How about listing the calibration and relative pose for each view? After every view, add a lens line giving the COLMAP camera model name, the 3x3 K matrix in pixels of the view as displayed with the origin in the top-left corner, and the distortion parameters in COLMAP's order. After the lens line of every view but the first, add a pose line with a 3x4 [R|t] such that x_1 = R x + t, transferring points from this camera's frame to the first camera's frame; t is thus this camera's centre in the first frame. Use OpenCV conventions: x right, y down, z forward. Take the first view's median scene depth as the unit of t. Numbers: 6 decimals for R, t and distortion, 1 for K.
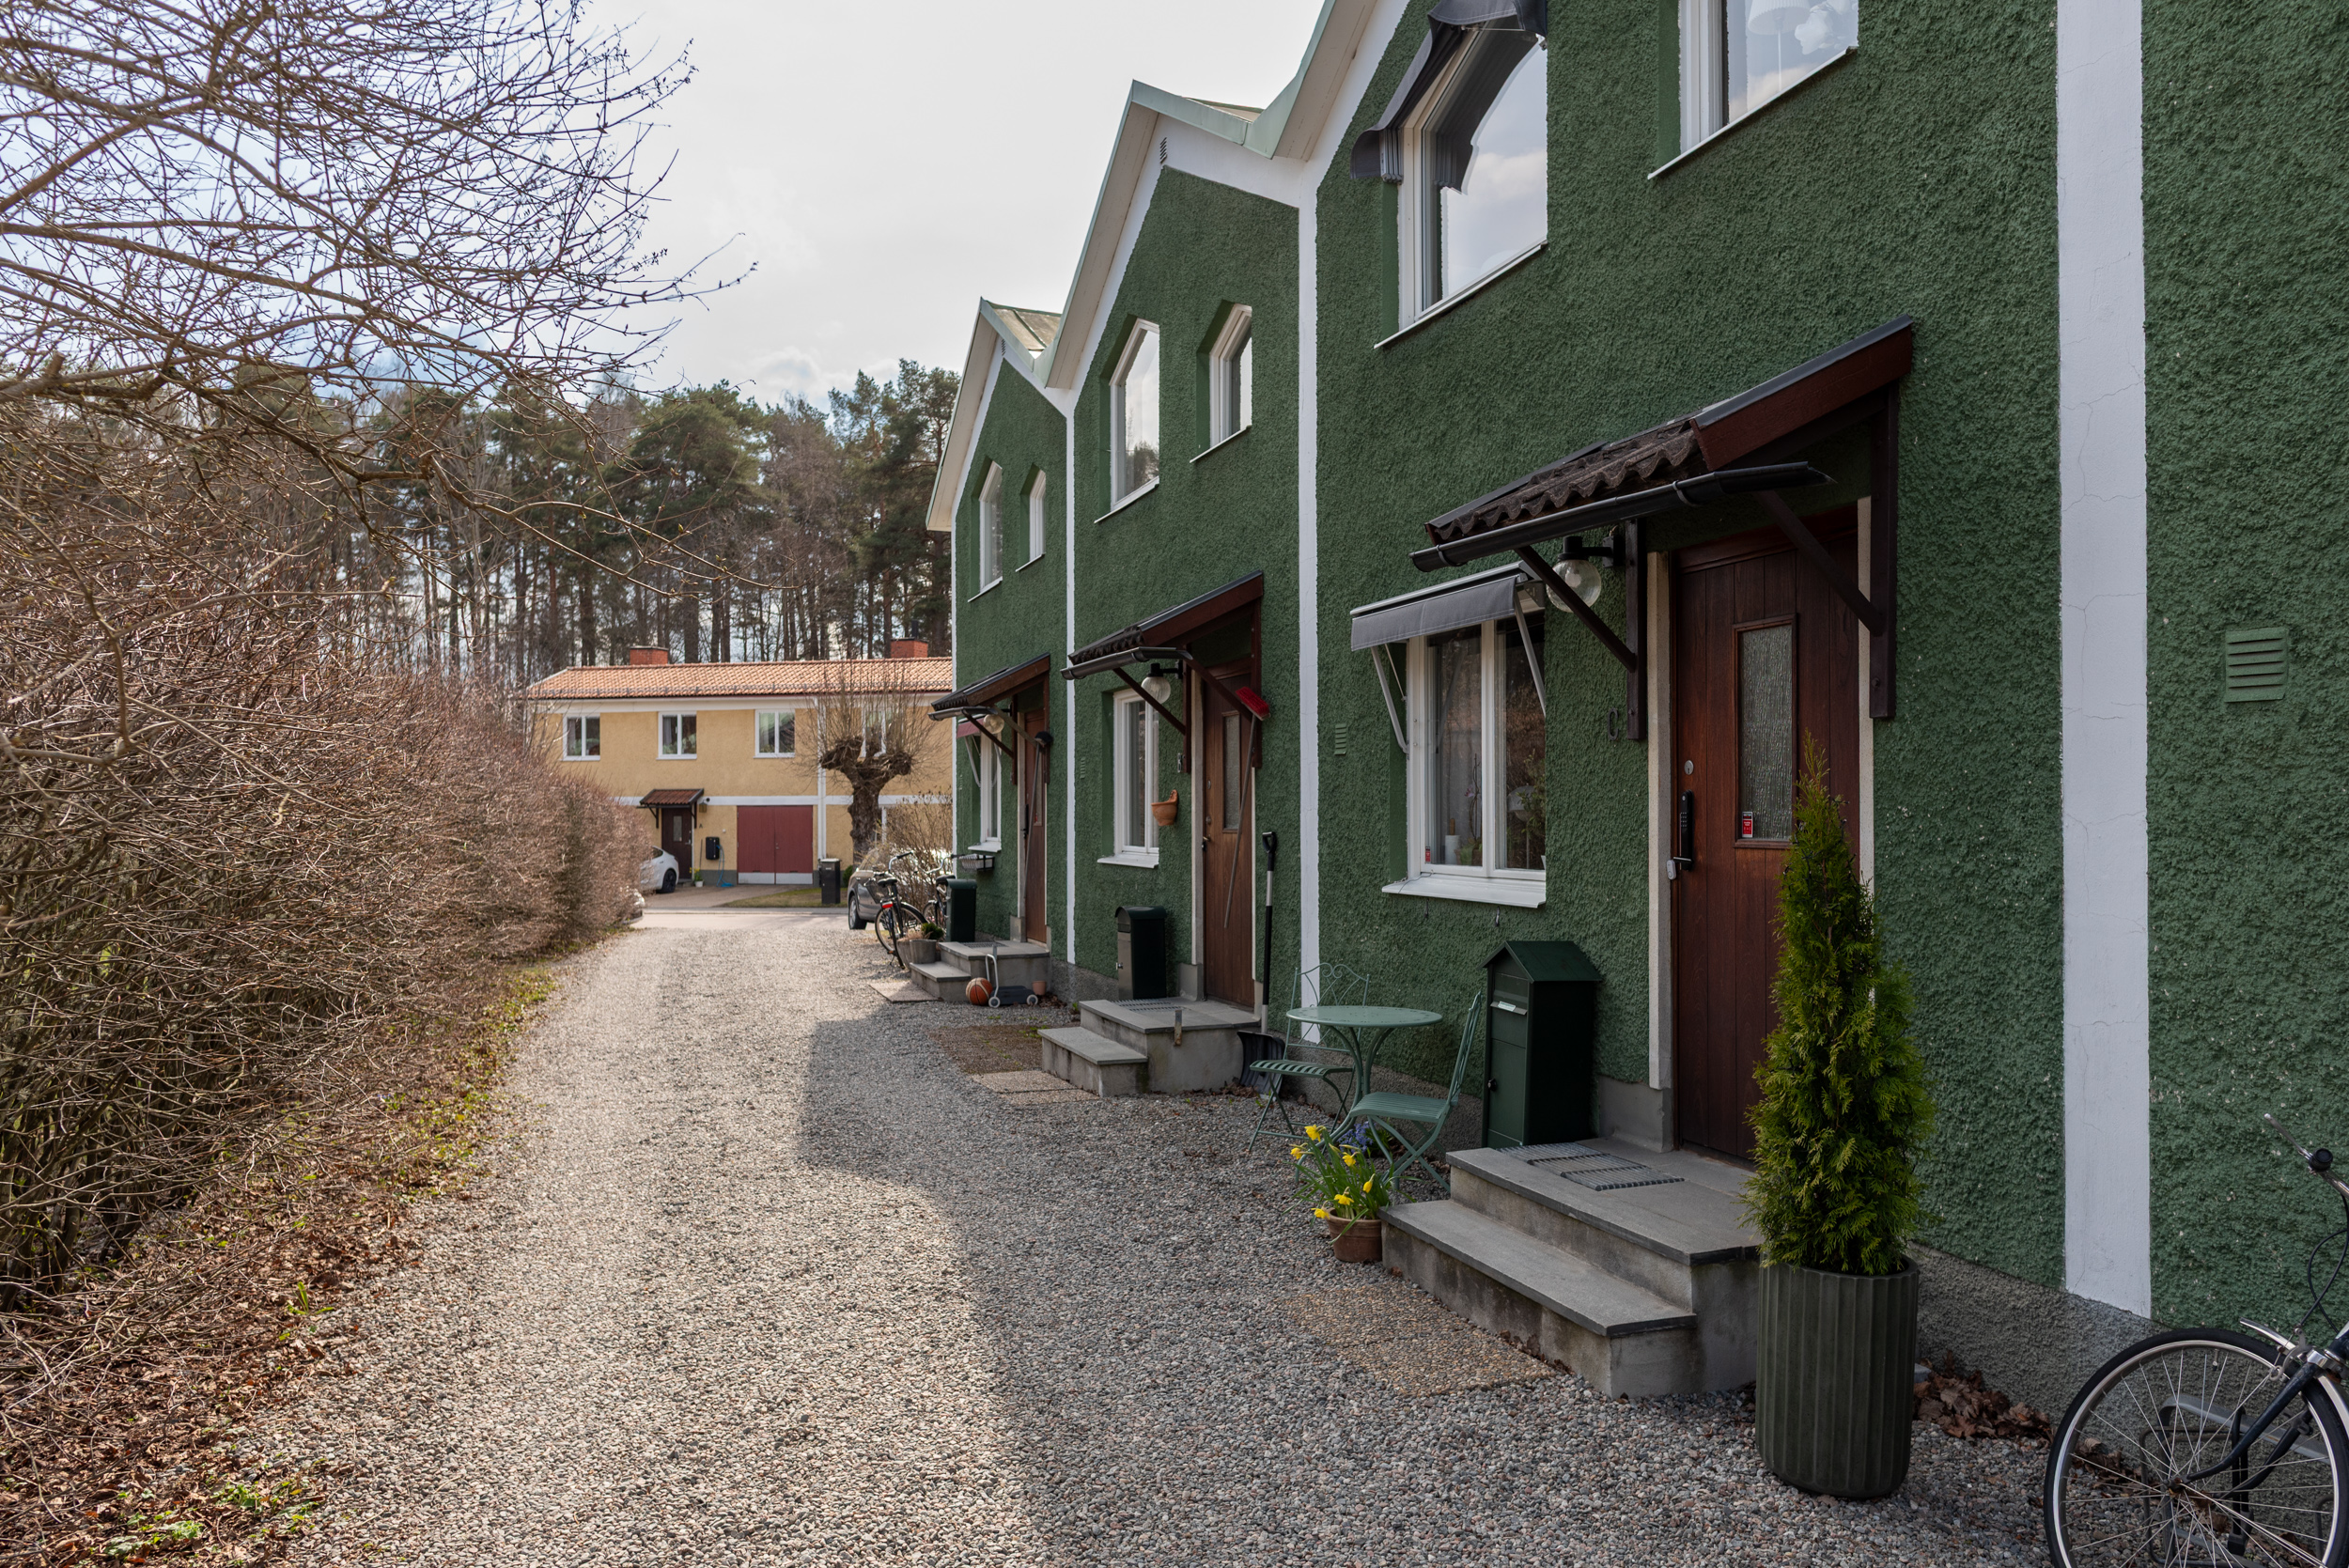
lens RADIAL K [[1578.2, 0, 1135.6], [0, 1578.2, 777.4], [0, 0, 1]] dist [-0.001852, -0.000430]
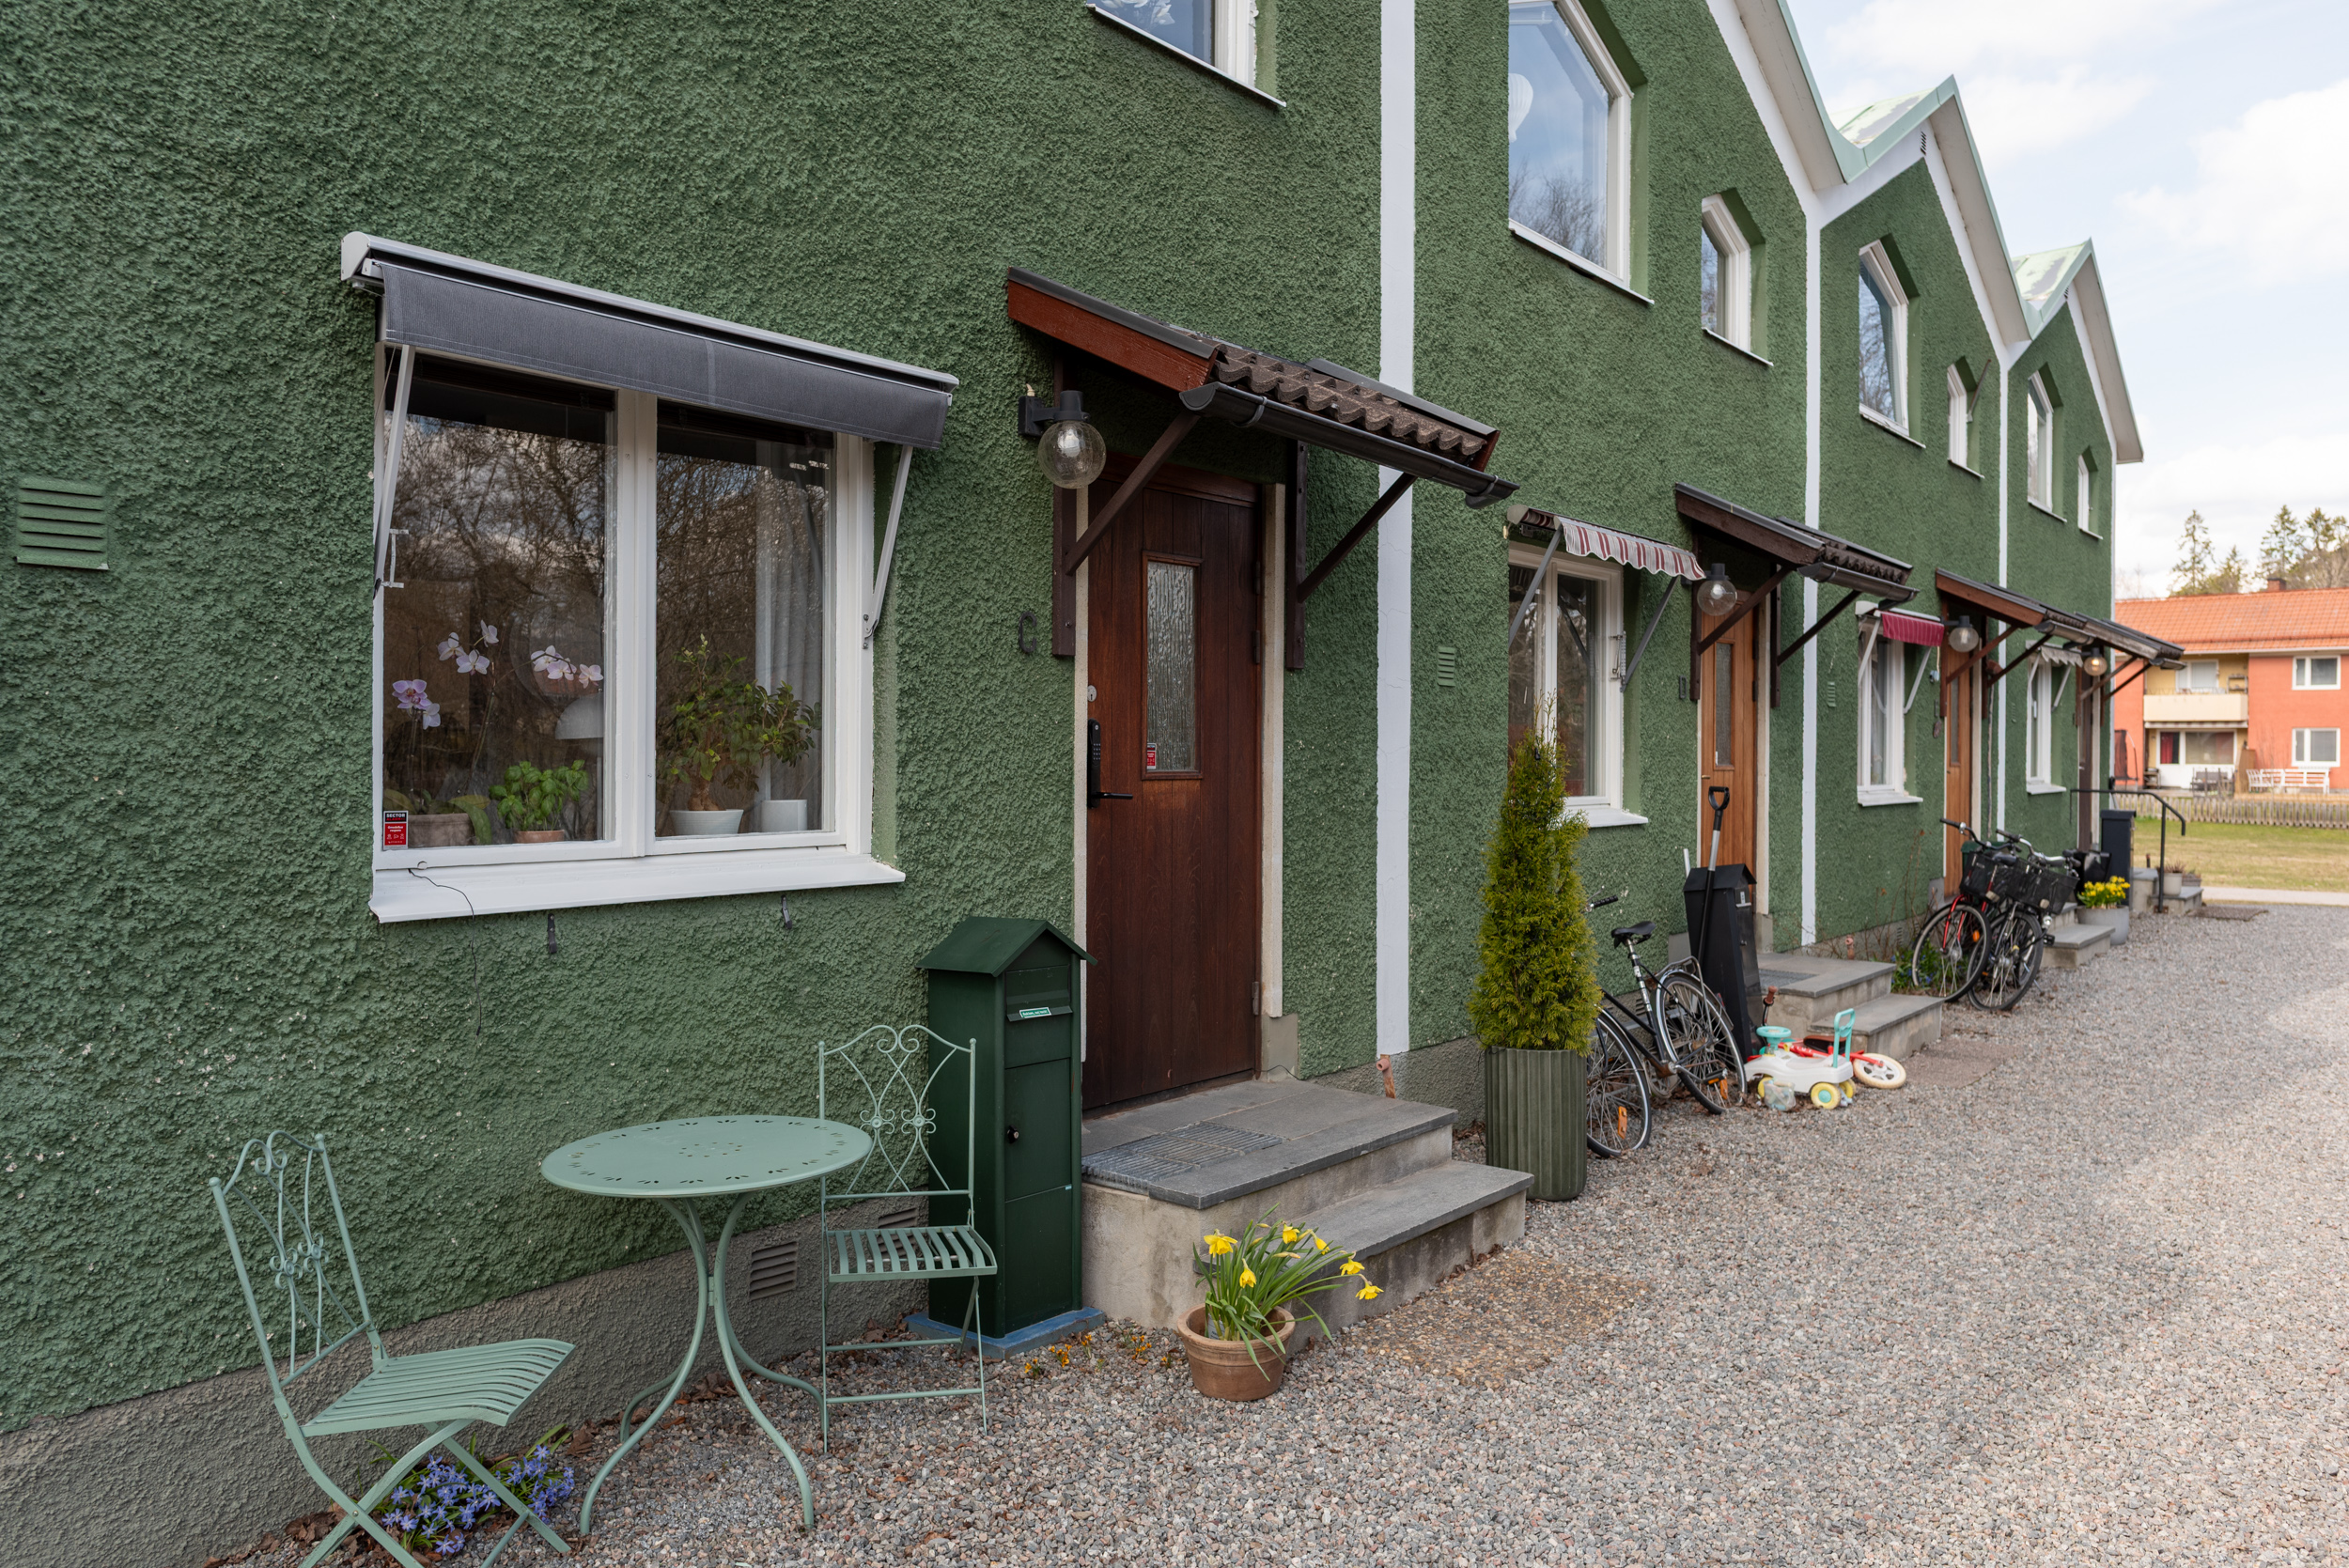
lens RADIAL K [[1578.2, 0, 1135.6], [0, 1578.2, 777.4], [0, 0, 1]] dist [-0.001852, -0.000430]
pose [[-0.518437, -0.001222, 0.855115, -0.554473], [-0.010918, 0.999927, -0.005191, 0.058994], [-0.855046, -0.012027, -0.518413, 1.855453]]
